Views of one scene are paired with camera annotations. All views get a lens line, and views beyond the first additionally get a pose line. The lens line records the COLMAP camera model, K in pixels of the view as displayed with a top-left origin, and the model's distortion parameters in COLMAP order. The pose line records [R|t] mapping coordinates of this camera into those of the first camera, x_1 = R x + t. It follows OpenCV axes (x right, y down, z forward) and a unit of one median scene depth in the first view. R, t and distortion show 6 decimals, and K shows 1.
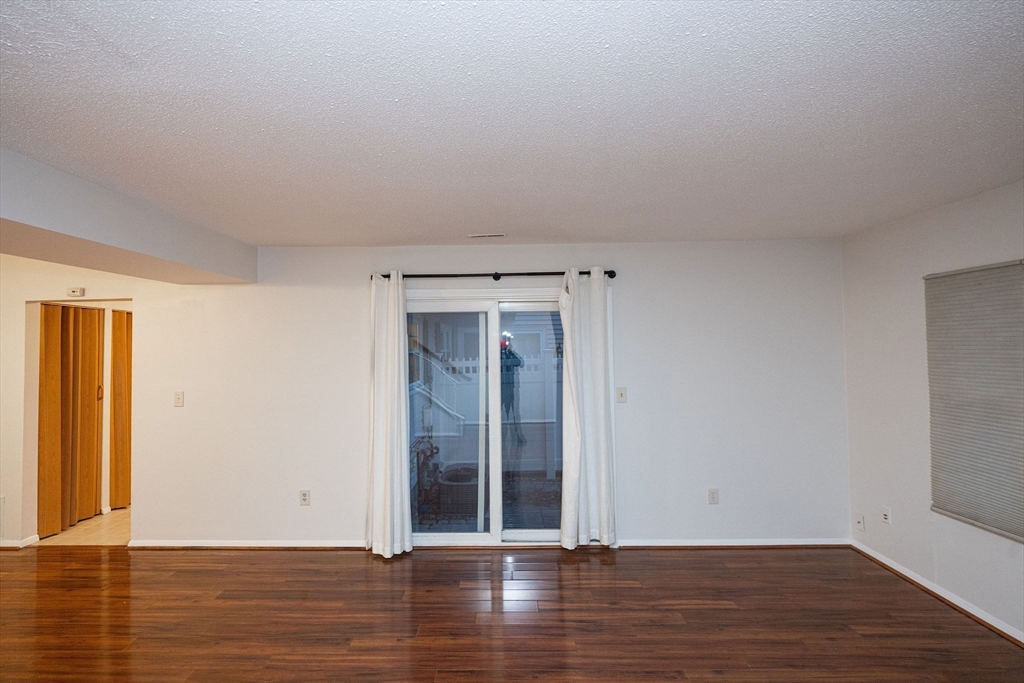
lens RADIAL K [[449.3, 0, 512.0], [0, 449.3, 341.5], [0, 0, 1]] dist [0.003028, 0.000089]
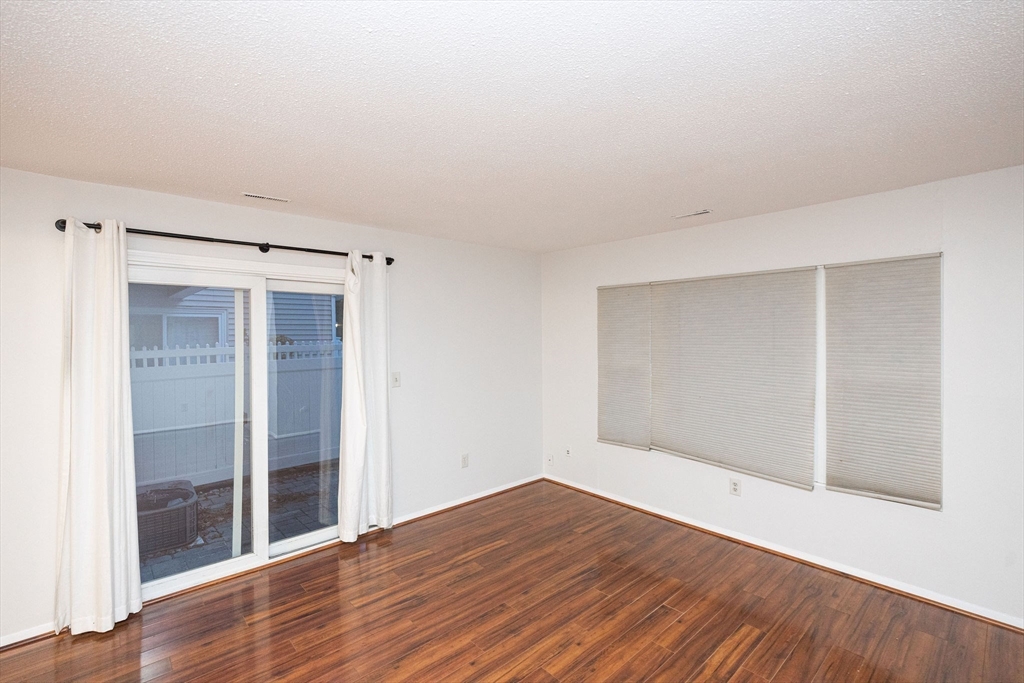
lens RADIAL K [[431.9, 0, 512.0], [0, 431.9, 341.5], [0, 0, 1]] dist [0.000665, -0.000448]
pose [[0.759135, -0.005366, 0.650911, -0.229728], [-0.011418, 0.999702, 0.021558, 0.008095], [-0.650833, -0.023798, 0.758848, 0.087693]]
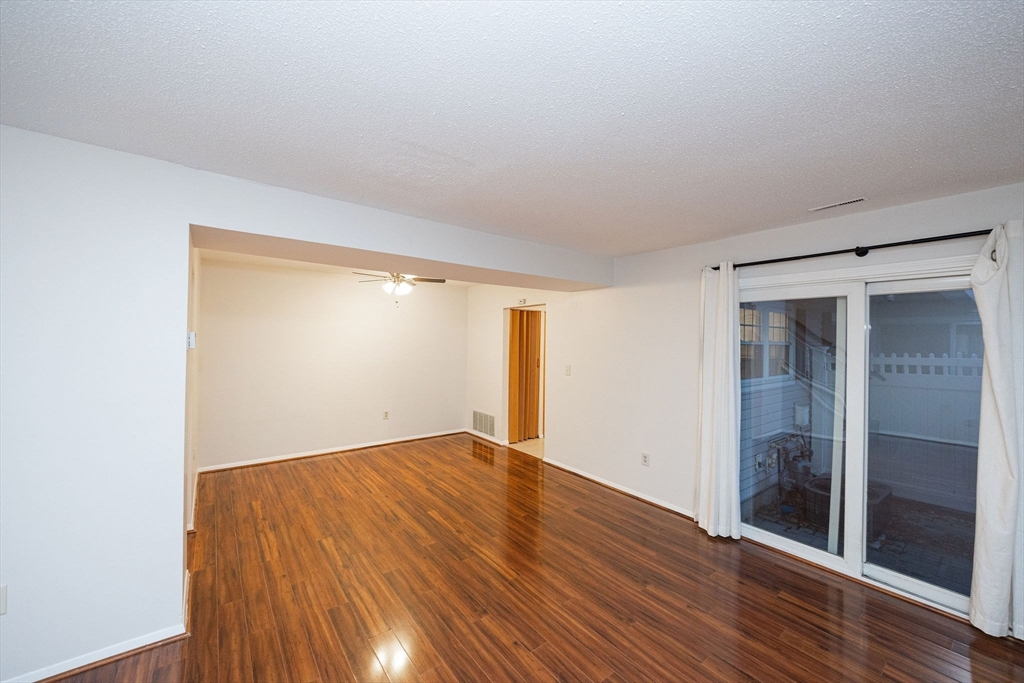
lens RADIAL K [[391.7, 0, 513.7], [0, 391.7, 338.1], [0, 0, 1]] dist [-0.002201, -0.000502]
pose [[0.621043, 0.013236, -0.783665, 0.146969], [-0.007622, 0.999912, 0.010847, 0.010606], [0.783739, -0.000763, 0.621089, 0.065135]]
